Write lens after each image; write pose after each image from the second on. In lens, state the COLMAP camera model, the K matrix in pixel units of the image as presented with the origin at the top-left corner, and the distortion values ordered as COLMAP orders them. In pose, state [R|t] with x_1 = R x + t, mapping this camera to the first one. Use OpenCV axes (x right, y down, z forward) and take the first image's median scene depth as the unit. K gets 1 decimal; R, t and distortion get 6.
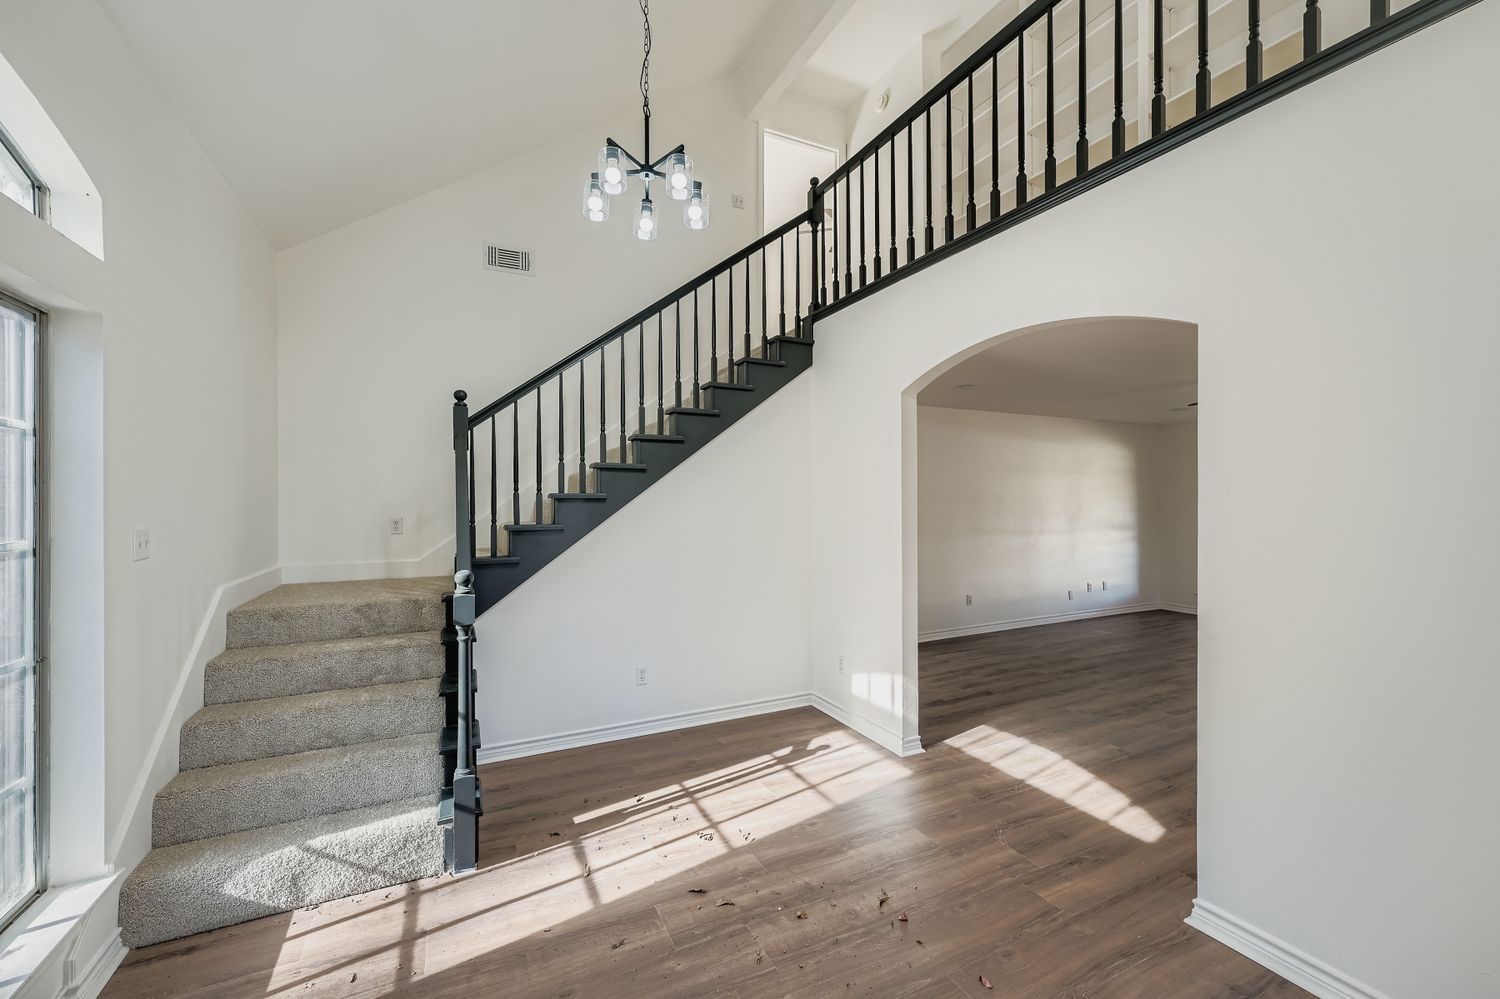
lens RADIAL K [[596.6, 0, 759.5], [0, 596.6, 498.9], [0, 0, 1]] dist [-0.000740, 0.000269]
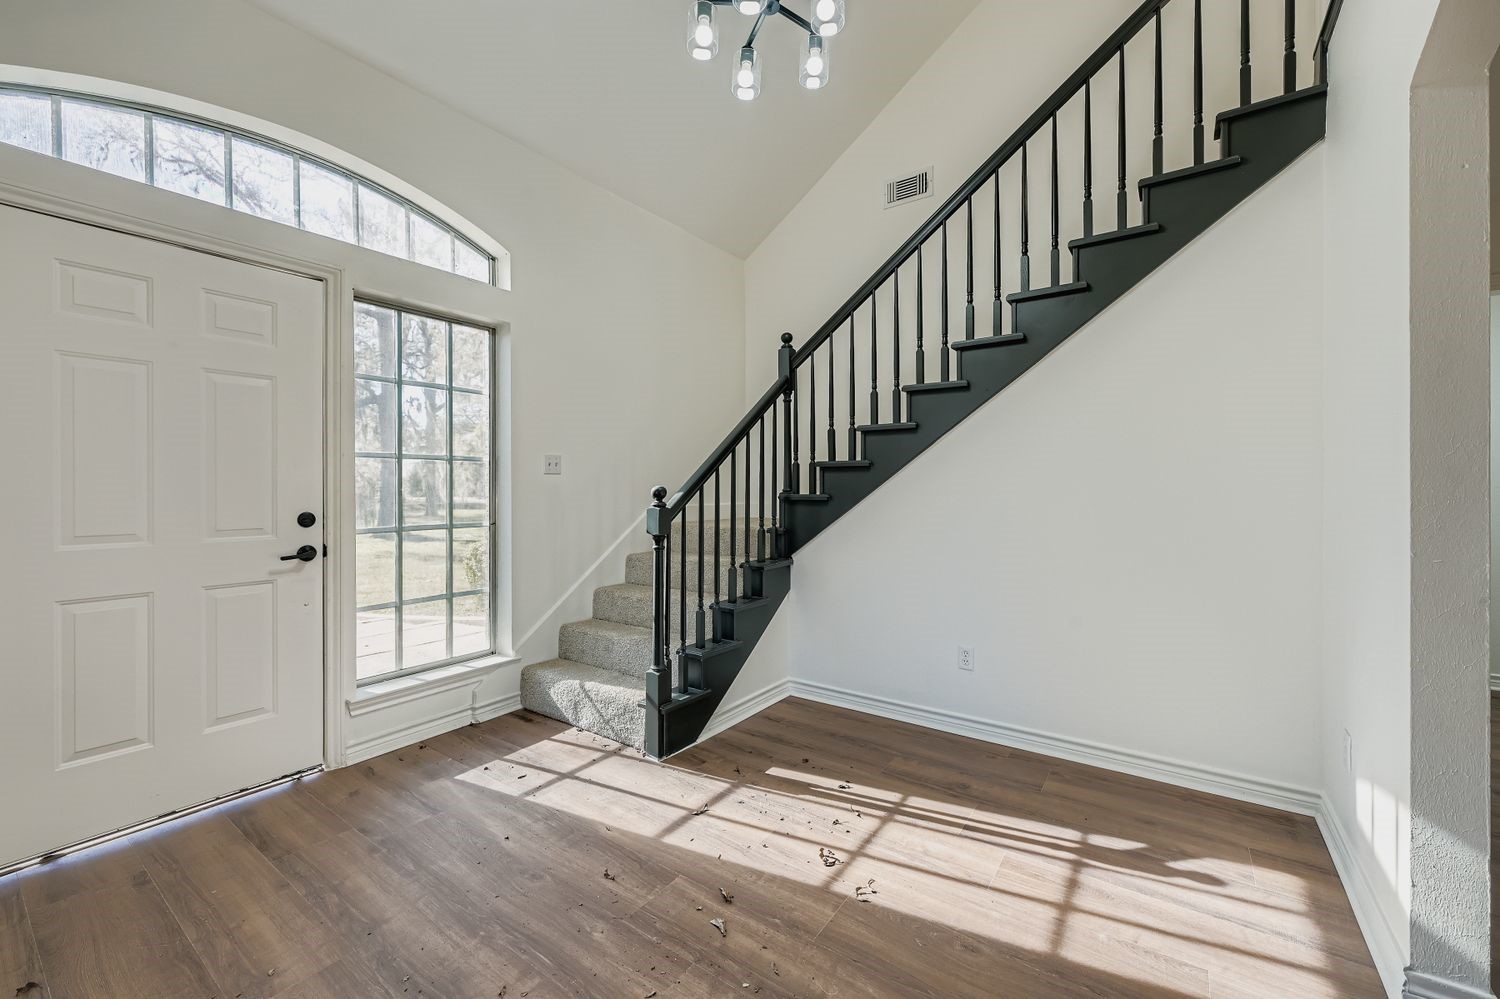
lens RADIAL K [[596.6, 0, 757.4], [0, 596.6, 504.9], [0, 0, 1]] dist [-0.000740, 0.000269]
pose [[0.479061, 0.021837, -0.877510, 0.469874], [-0.002089, 0.999716, 0.023738, 0.110073], [0.877779, -0.009539, 0.478971, 0.543669]]
